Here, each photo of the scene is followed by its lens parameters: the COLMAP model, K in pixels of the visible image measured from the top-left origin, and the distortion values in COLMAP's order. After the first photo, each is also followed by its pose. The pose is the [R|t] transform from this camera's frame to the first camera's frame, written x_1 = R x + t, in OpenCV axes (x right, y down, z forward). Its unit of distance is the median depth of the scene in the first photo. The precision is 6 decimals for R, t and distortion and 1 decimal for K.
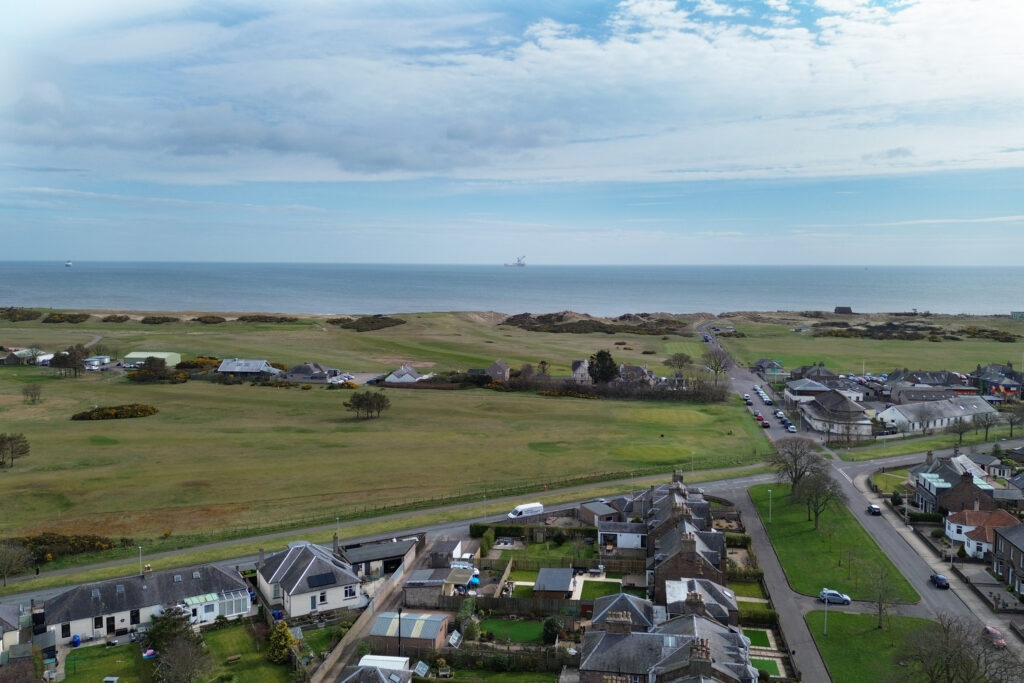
lens RADIAL K [[841.3, 0, 512.0], [0, 841.3, 341.5], [0, 0, 1]] dist [0.037988, 0.005099]
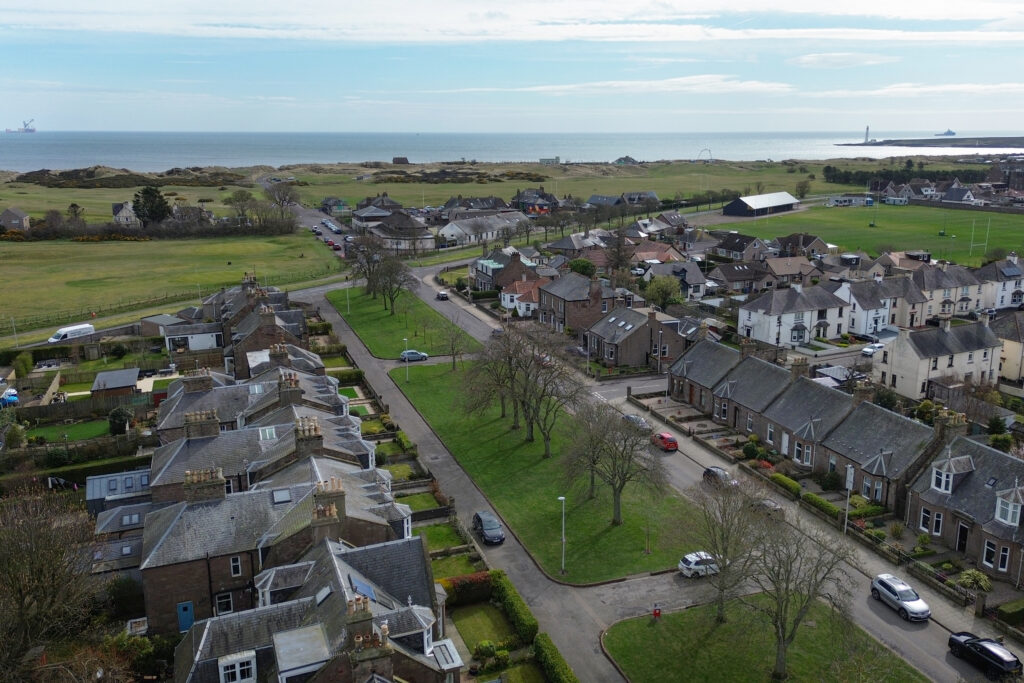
lens RADIAL K [[863.5, 0, 512.0], [0, 863.5, 341.5], [0, 0, 1]] dist [0.067940, -0.015548]
pose [[0.877485, -0.131651, 0.461181, -0.004477], [0.067223, 0.985856, 0.153522, 0.148941], [-0.474869, -0.103711, 0.873924, 0.011184]]
